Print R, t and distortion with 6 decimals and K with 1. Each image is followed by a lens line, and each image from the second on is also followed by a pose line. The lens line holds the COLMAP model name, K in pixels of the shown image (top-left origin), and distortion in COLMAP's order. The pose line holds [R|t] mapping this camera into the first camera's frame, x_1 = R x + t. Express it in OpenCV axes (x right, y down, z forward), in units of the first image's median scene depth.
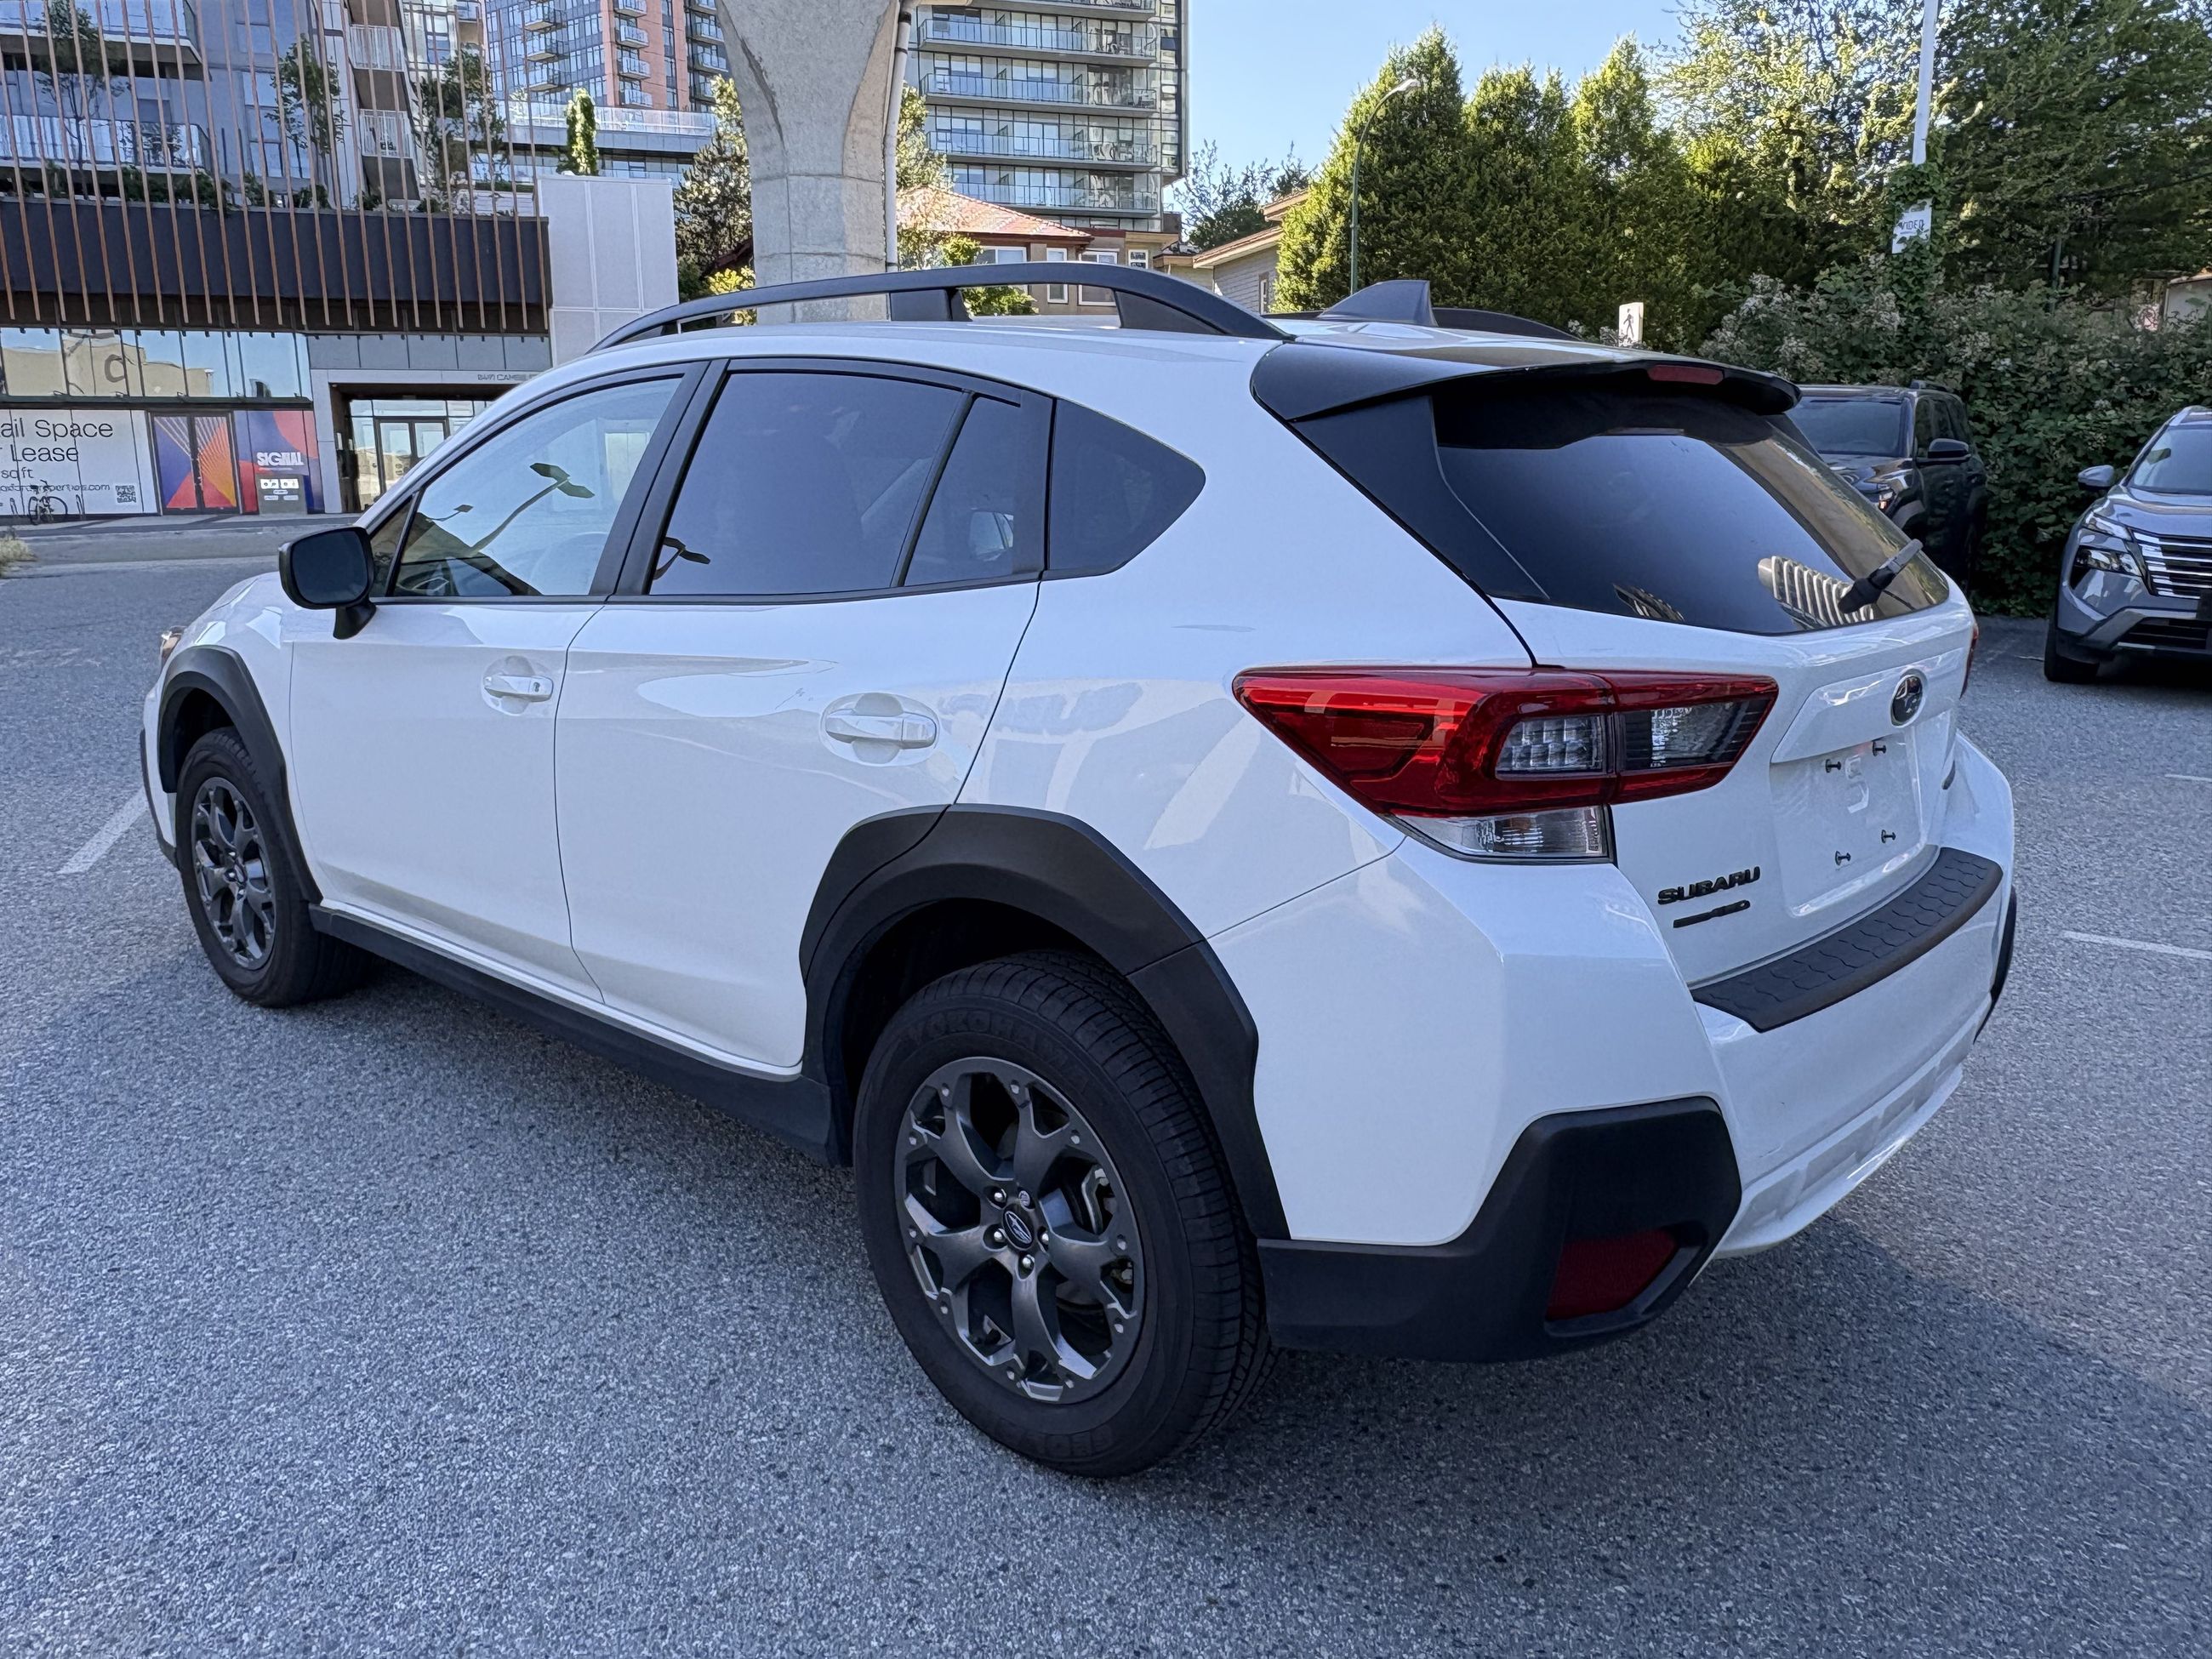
lens RADIAL K [[1626.8, 0, 1088.7], [0, 1626.8, 835.8], [0, 0, 1]] dist [-0.000298, -0.000544]
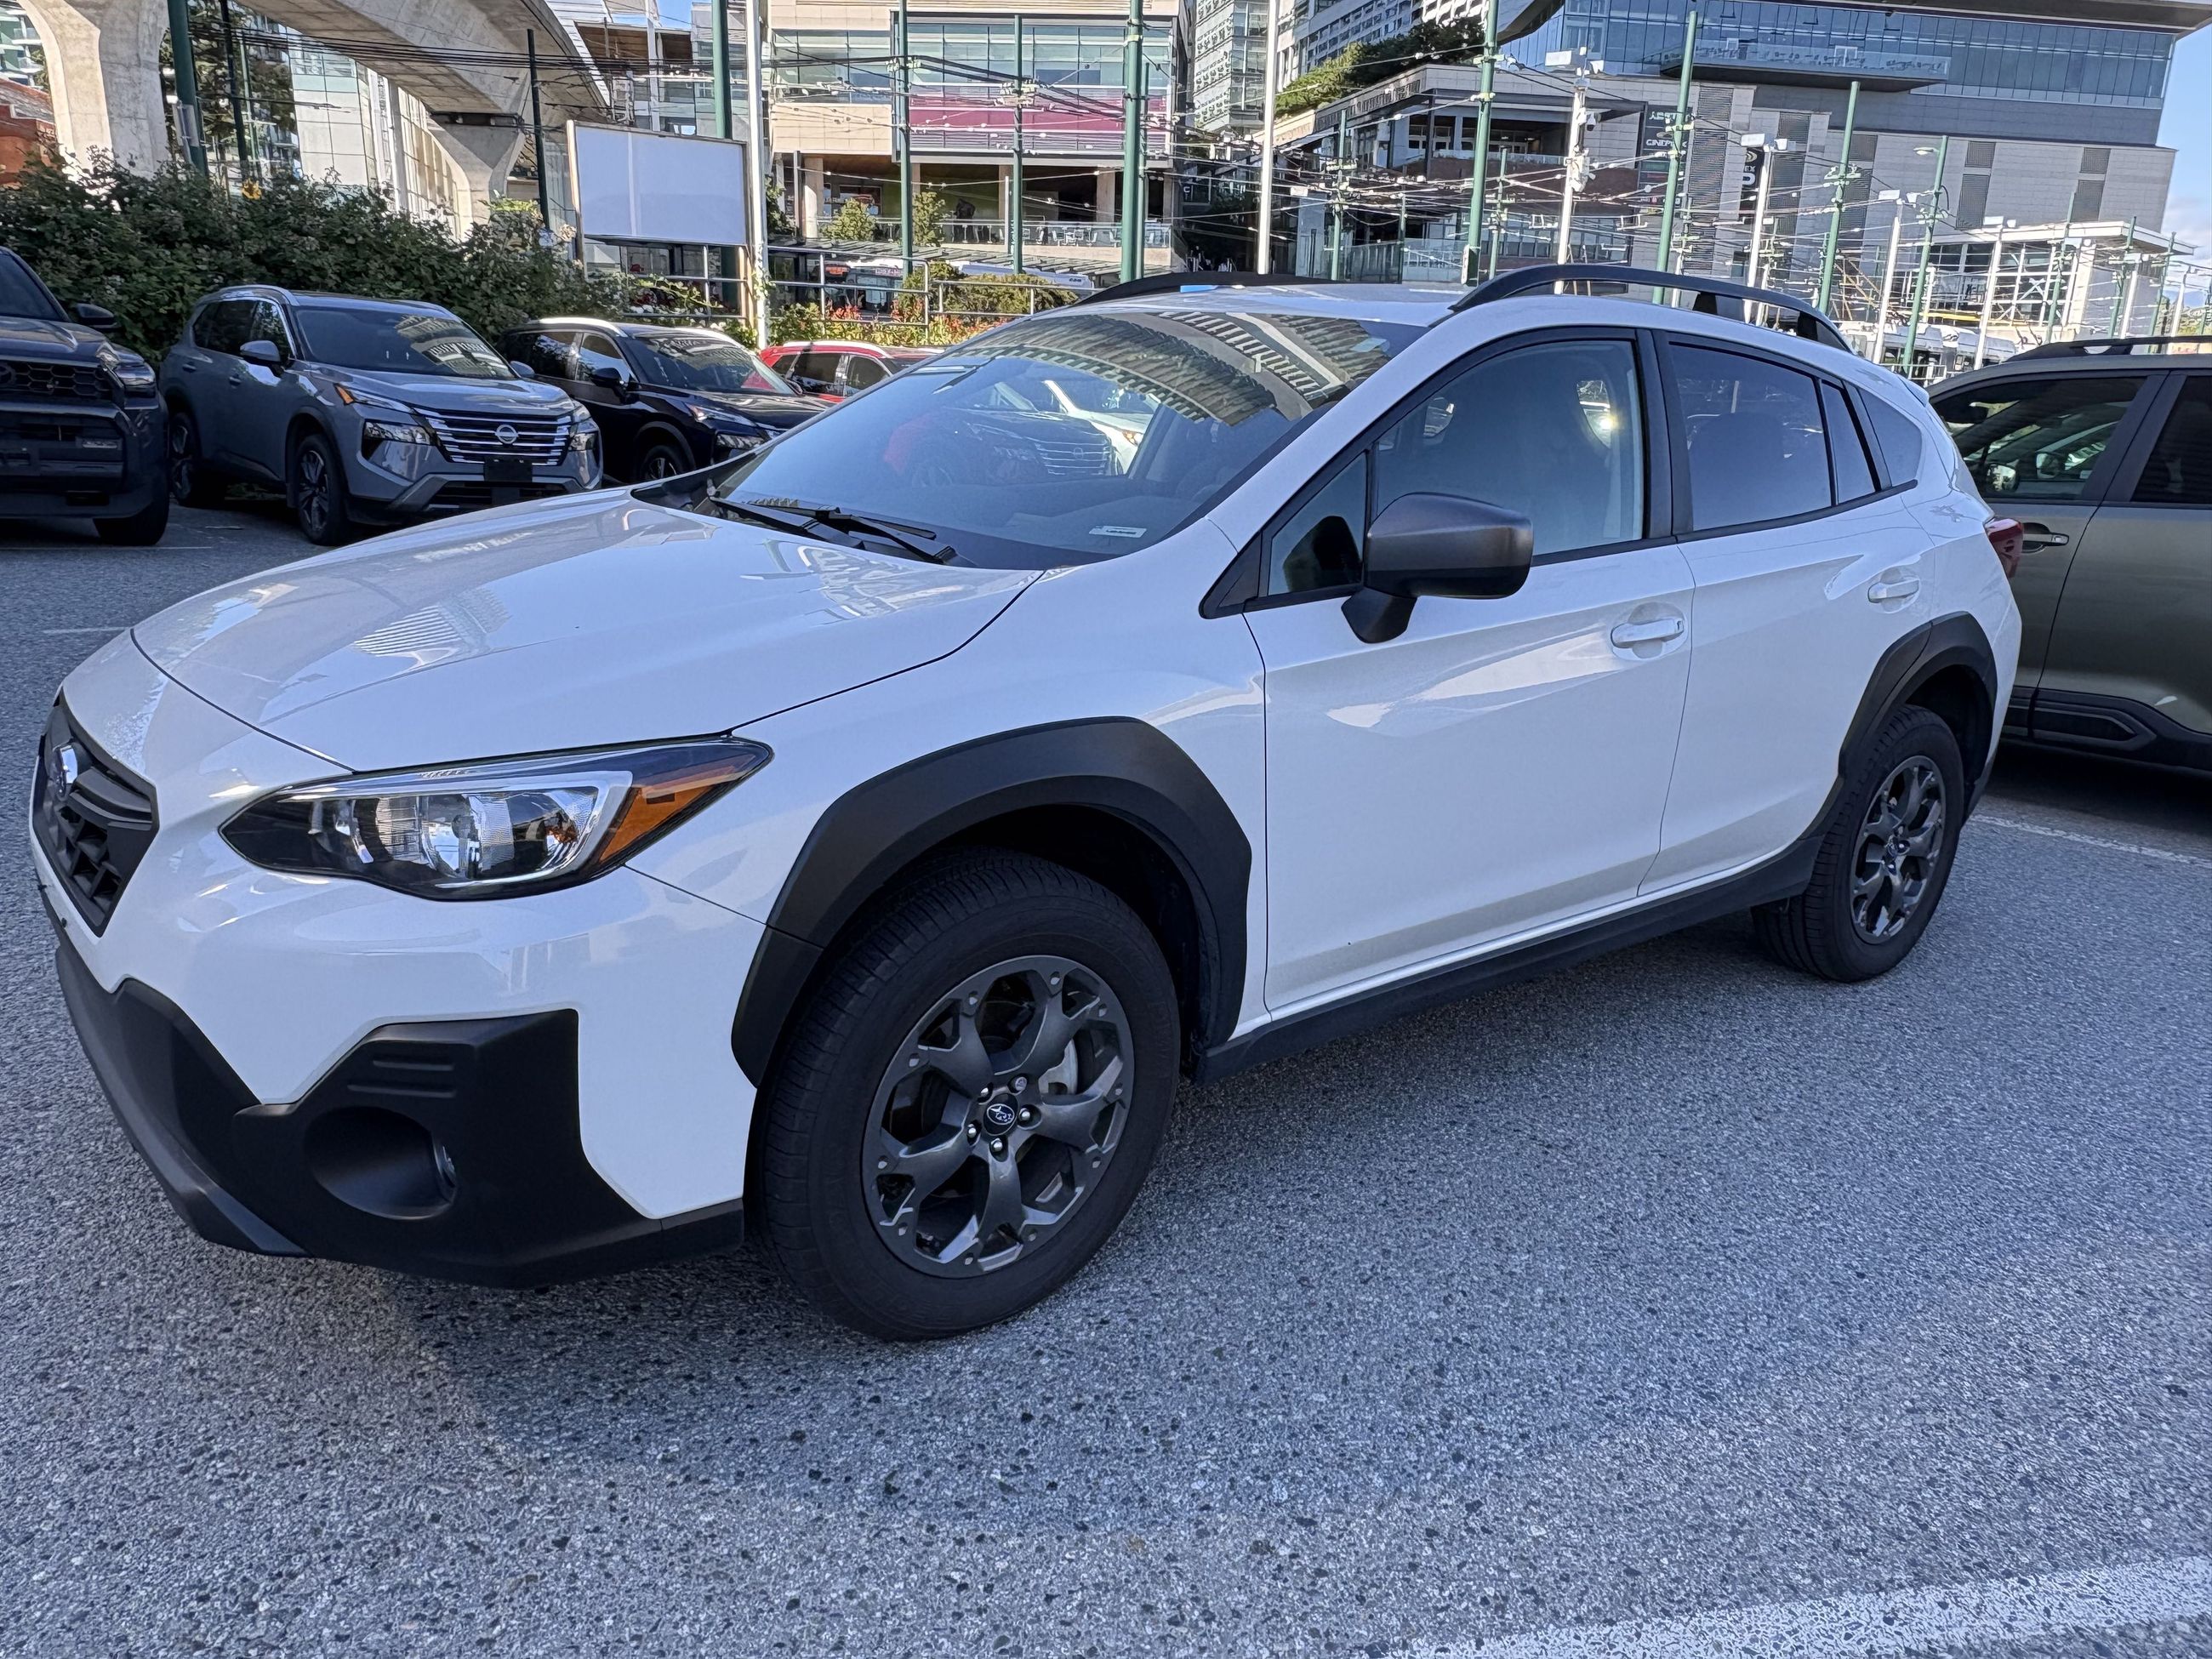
lens RADIAL K [[1626.8, 0, 1118.1], [0, 1626.8, 820.2], [0, 0, 1]] dist [-0.000298, -0.000544]
pose [[0.133224, -0.257471, 0.957058, -1.523173], [0.176430, 0.956403, 0.232736, -0.297886], [-0.975256, 0.137847, 0.172842, 1.228970]]
